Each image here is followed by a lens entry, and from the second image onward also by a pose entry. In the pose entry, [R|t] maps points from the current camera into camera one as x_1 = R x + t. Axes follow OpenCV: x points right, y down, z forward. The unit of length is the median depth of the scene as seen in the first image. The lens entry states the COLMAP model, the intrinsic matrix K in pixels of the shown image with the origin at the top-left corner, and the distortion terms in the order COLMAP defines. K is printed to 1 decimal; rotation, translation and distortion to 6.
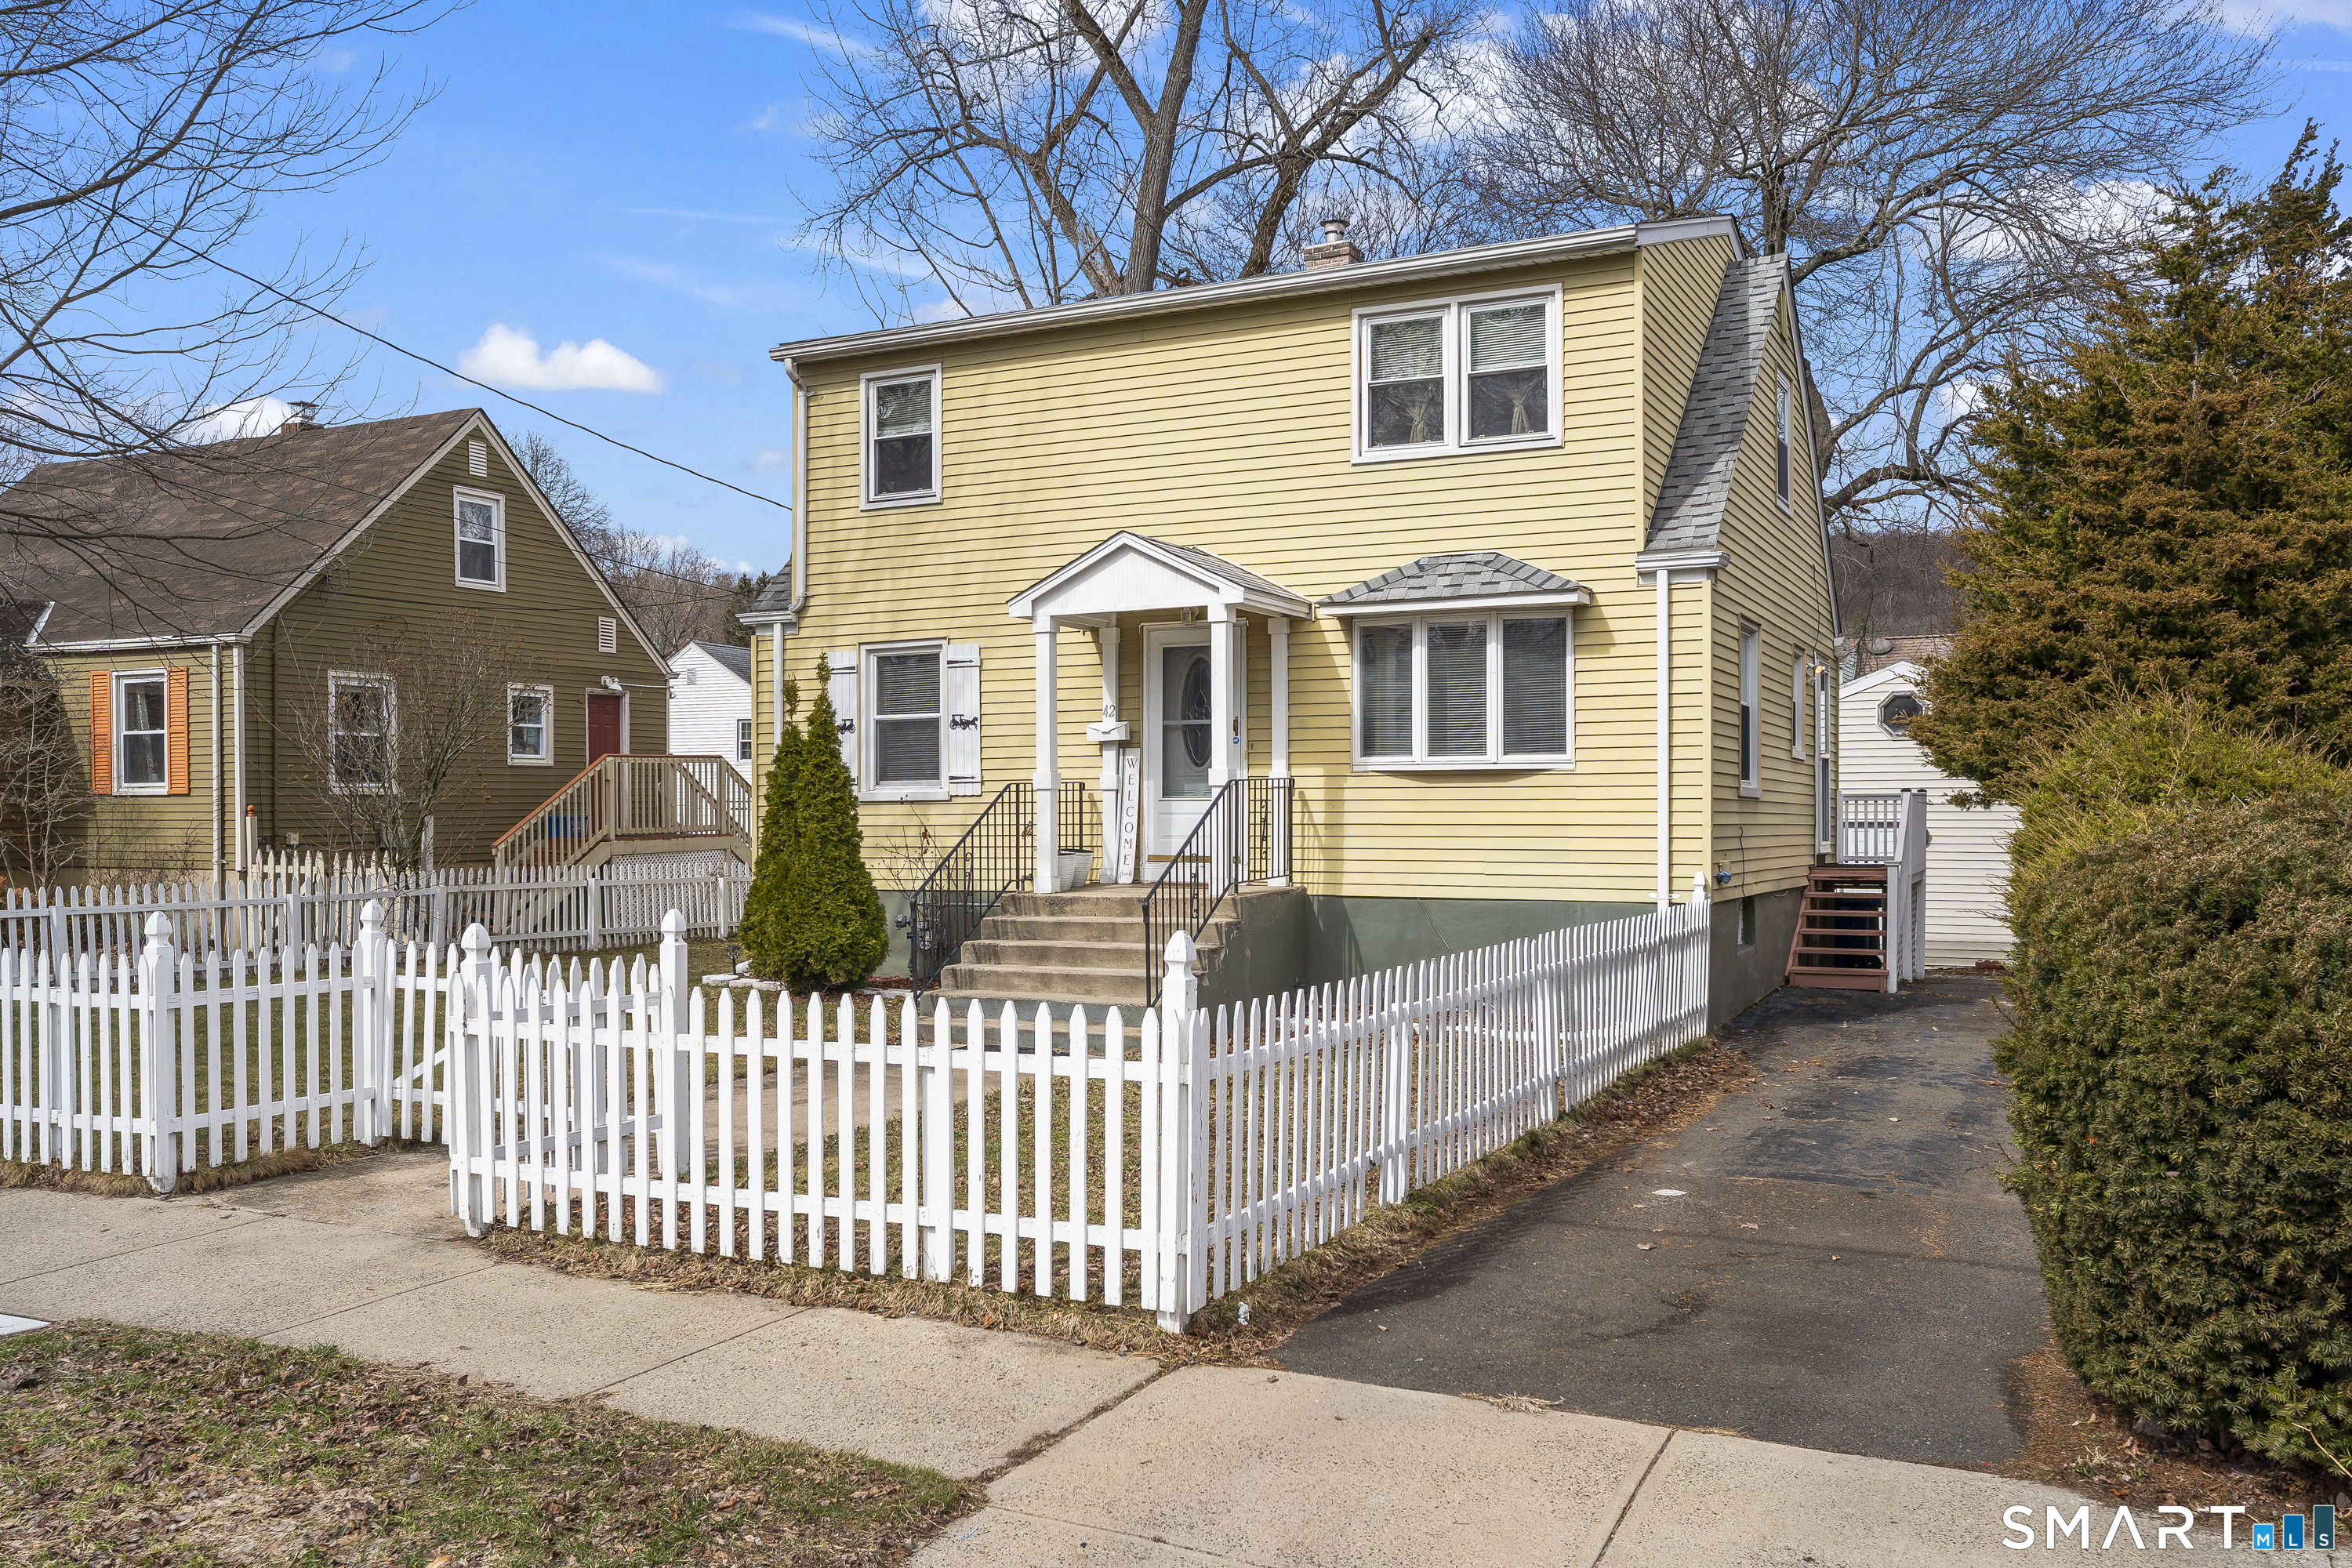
lens RADIAL K [[1897.2, 0, 1176.2], [0, 1897.2, 828.4], [0, 0, 1]] dist [0.000933, 0.002742]
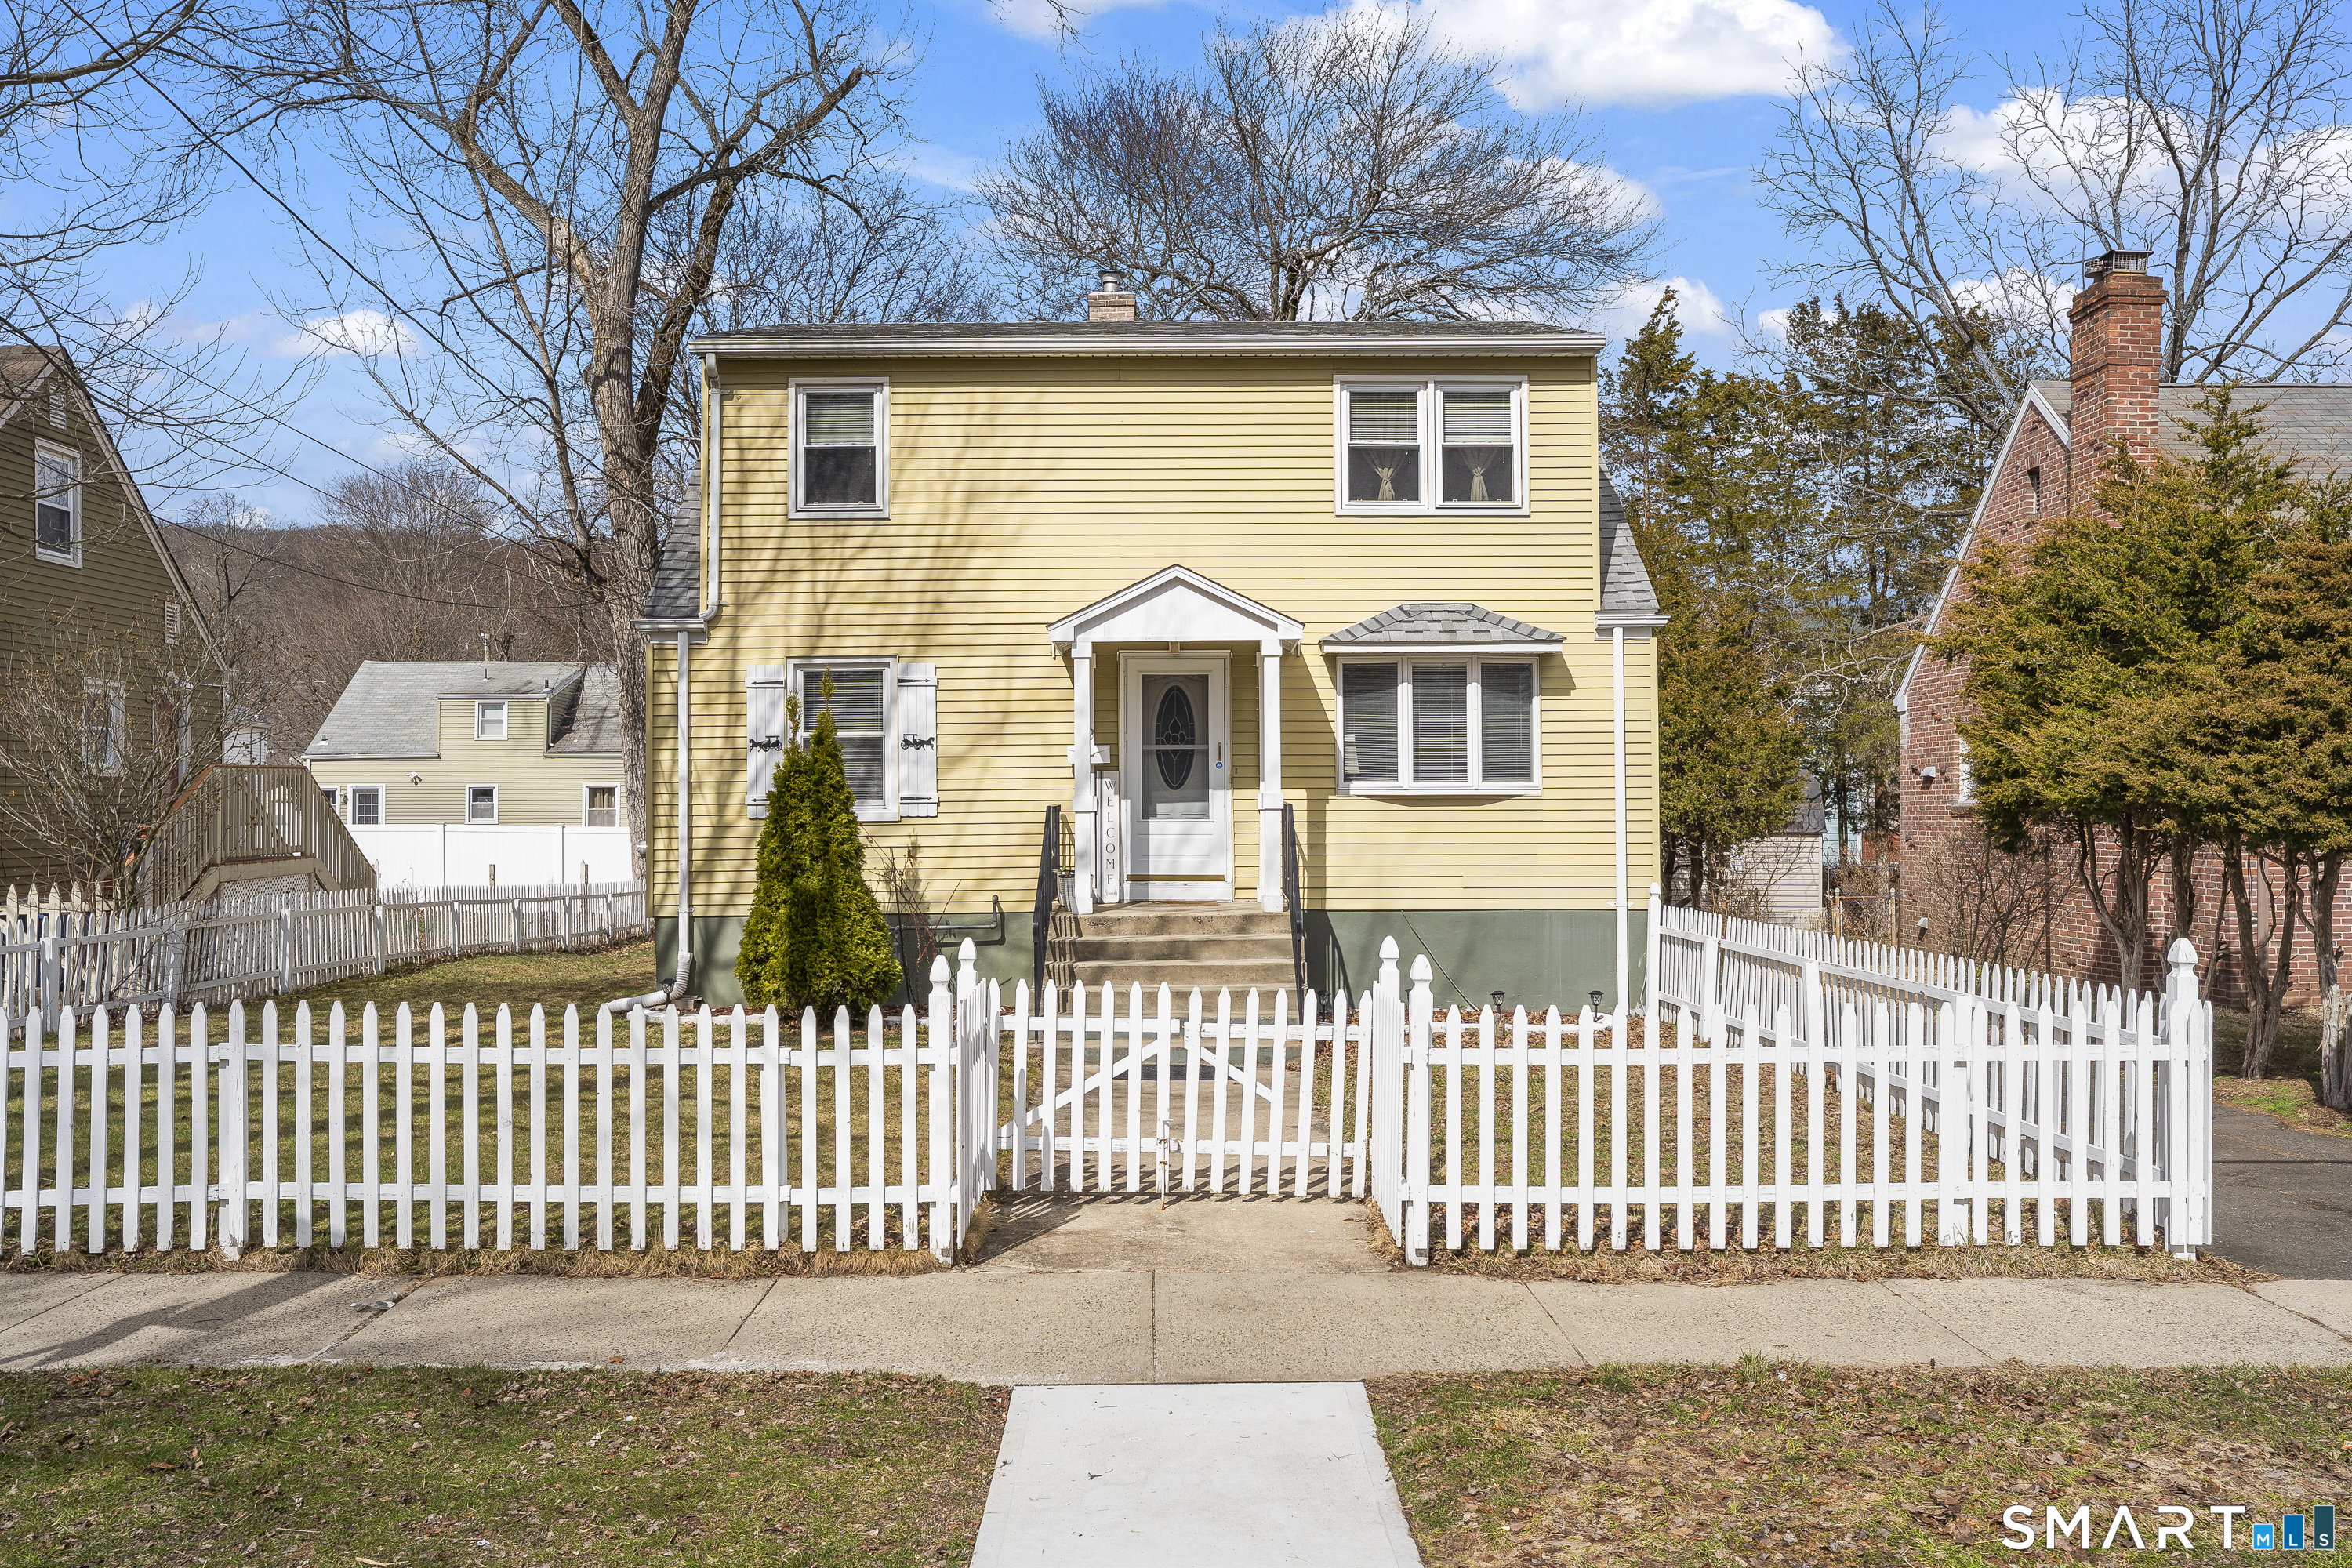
lens RADIAL K [[1869.4, 0, 1176.0], [0, 1869.4, 784.0], [0, 0, 1]] dist [-0.004005, 0.005708]
pose [[0.889755, 0.007538, 0.456376, -0.491928], [0.005618, 0.999607, -0.027462, -0.007673], [-0.456404, 0.026999, 0.889363, 0.086690]]
